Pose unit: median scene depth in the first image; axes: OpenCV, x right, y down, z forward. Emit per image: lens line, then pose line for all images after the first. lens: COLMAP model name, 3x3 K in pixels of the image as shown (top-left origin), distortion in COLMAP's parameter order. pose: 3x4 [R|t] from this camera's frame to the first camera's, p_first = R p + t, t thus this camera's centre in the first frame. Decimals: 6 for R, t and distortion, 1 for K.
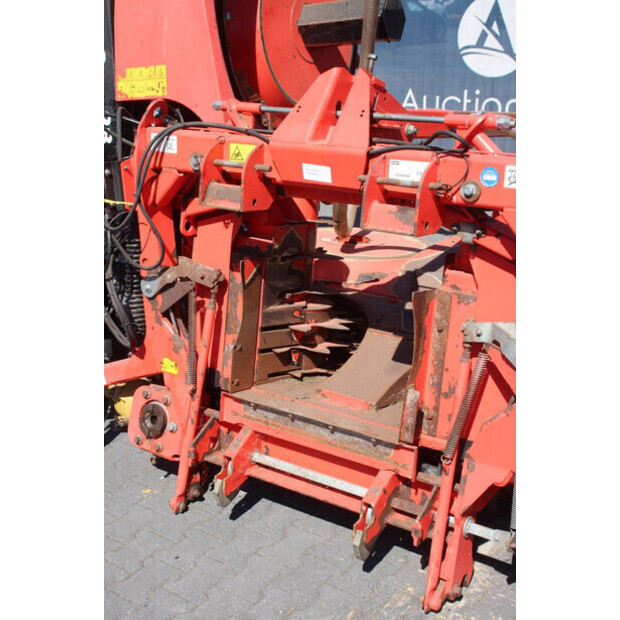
lens RADIAL K [[917.3, 0, 310.0], [0, 917.3, 310.0], [0, 0, 1]] dist [0.114003, 0.053151]
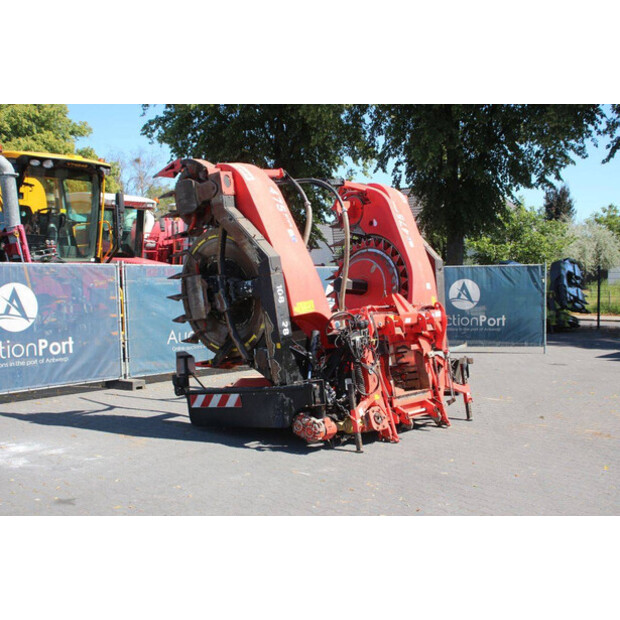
lens RADIAL K [[778.1, 0, 328.0], [0, 778.1, 309.9], [0, 0, 1]] dist [0.018358, 0.058592]
pose [[0.093087, -0.024822, 0.995349, -2.593187], [0.334380, 0.942406, -0.007771, -0.227327], [-0.937830, 0.333548, 0.096026, 0.835491]]
